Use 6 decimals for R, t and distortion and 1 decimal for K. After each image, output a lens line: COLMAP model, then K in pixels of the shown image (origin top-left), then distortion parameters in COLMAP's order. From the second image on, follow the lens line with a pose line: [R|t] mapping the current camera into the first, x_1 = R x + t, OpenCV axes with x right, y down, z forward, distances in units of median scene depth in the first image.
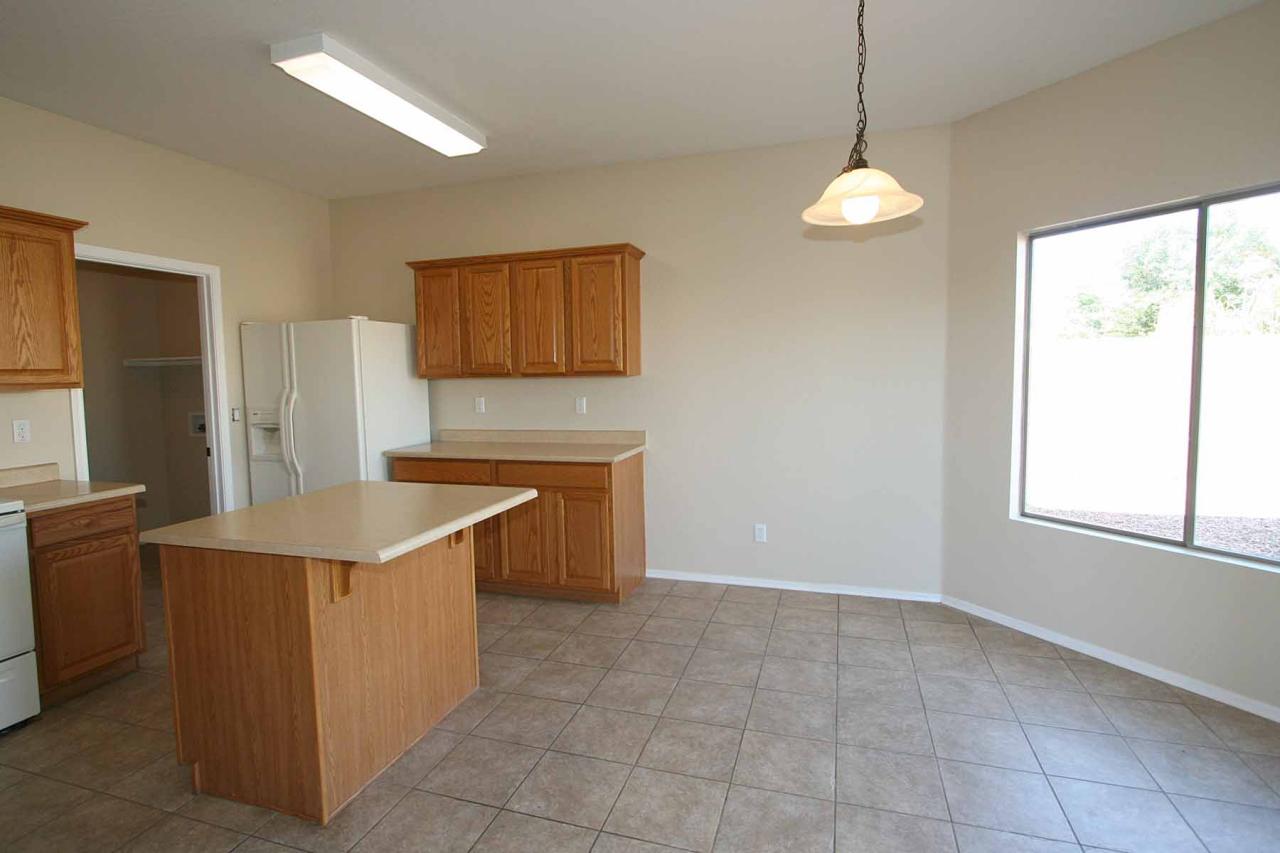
lens RADIAL K [[648.4, 0, 640.0], [0, 648.4, 426.5], [0, 0, 1]] dist [-0.021783, 0.000027]
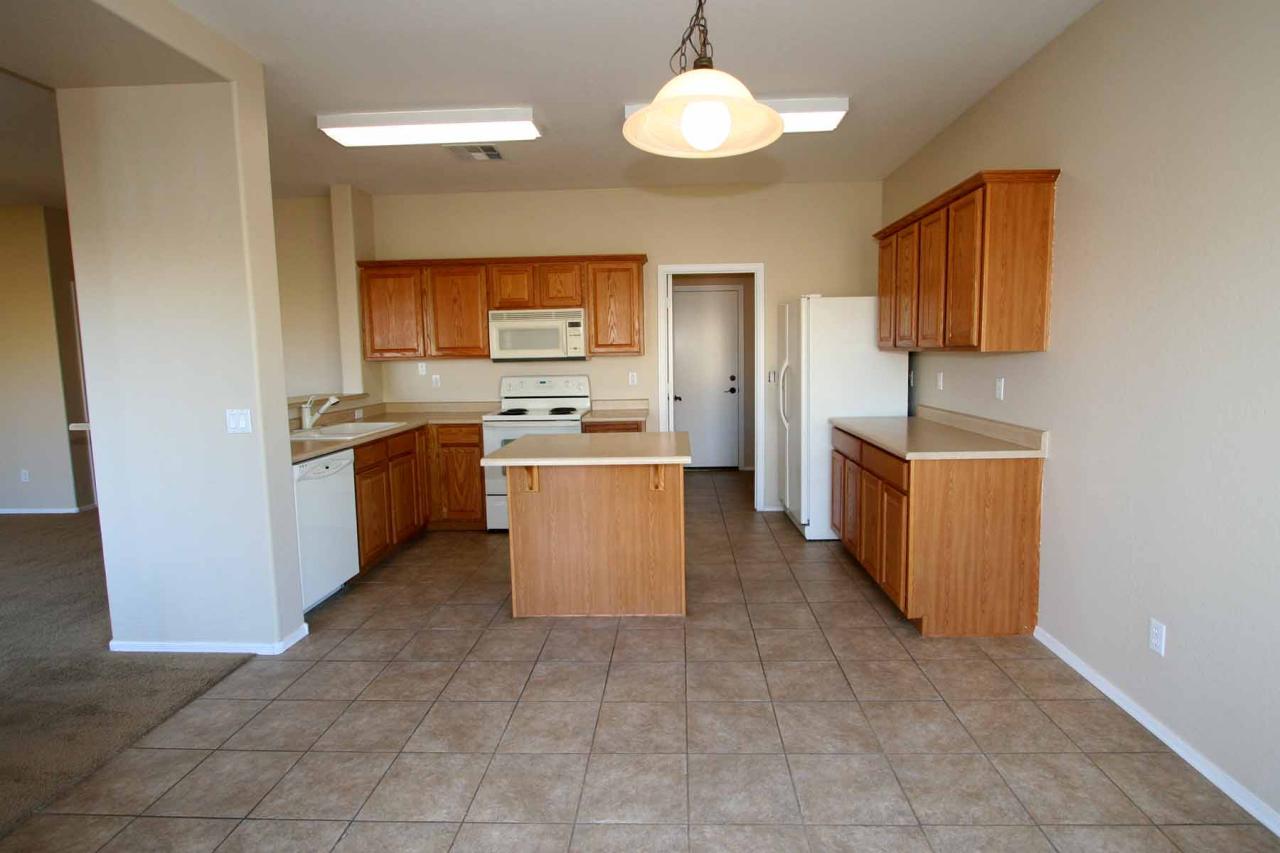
lens RADIAL K [[657.9, 0, 646.4], [0, 657.9, 417.6], [0, 0, 1]] dist [-0.013985, 0.000688]
pose [[0.255138, 0.111484, -0.960456, 0.867249], [-0.065780, 0.993031, 0.097791, -0.072066], [0.964664, 0.038228, 0.260693, 0.614572]]
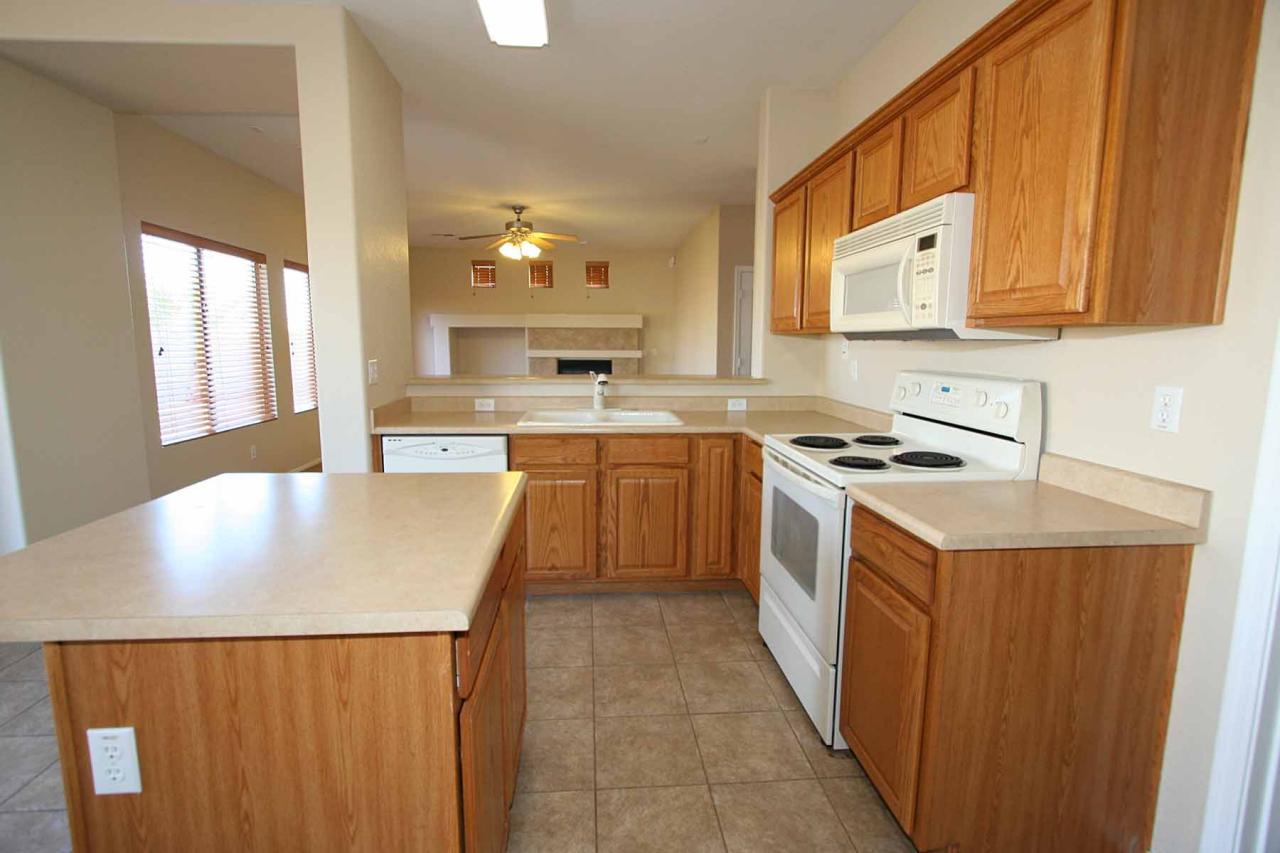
lens RADIAL K [[591.3, 0, 615.3], [0, 591.3, 417.5], [0, 0, 1]] dist [-0.002708, -0.000485]
pose [[-0.932935, 0.060837, -0.354869, -0.437113], [-0.017047, 0.977052, 0.212316, -0.083615], [0.359642, 0.204127, -0.910489, 1.376022]]
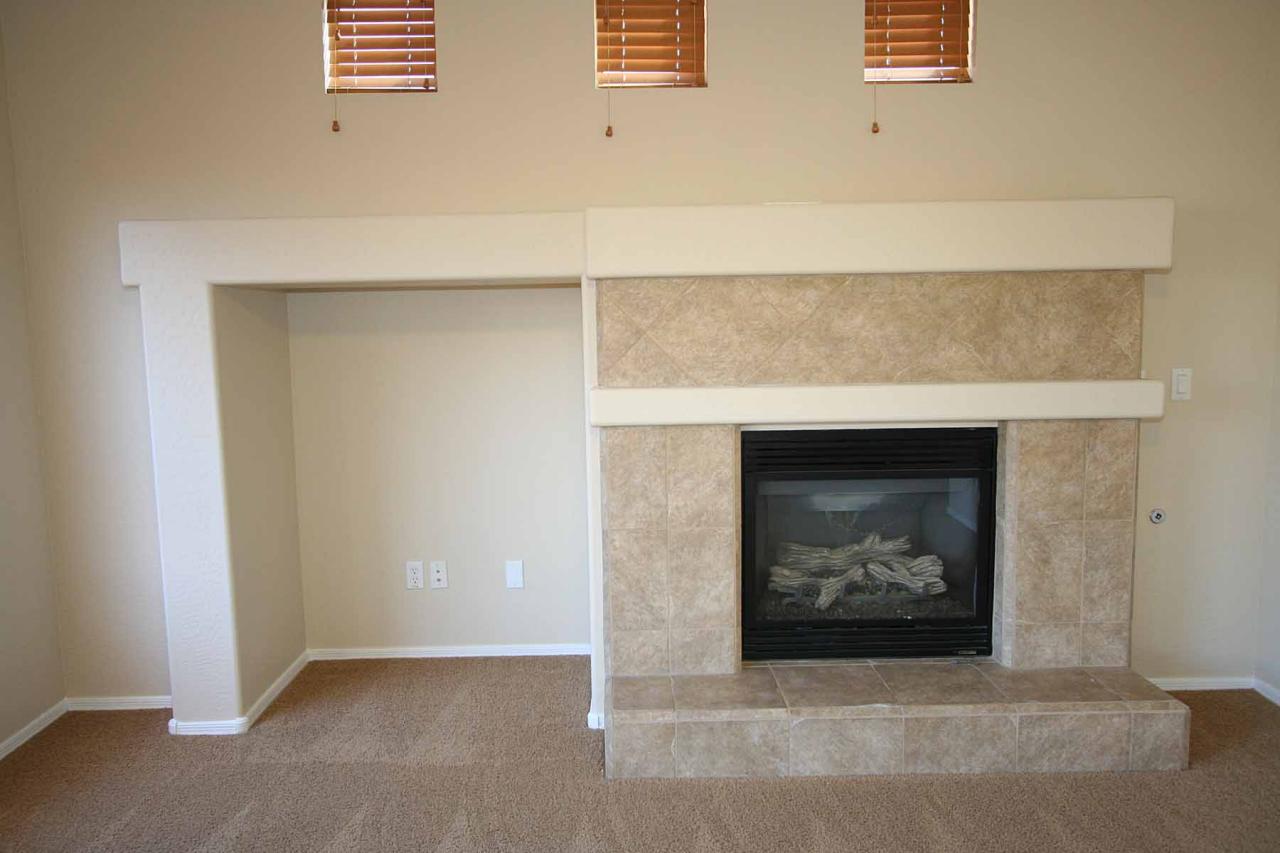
lens RADIAL K [[922.7, 0, 640.0], [0, 922.7, 426.5], [0, 0, 1]] dist [-0.003794, -0.000651]
pose [[-0.945613, 0.068921, -0.317908, -0.914424], [0.005203, 0.980377, 0.197065, 0.104453], [0.325251, 0.184693, -0.927416, -1.006009]]
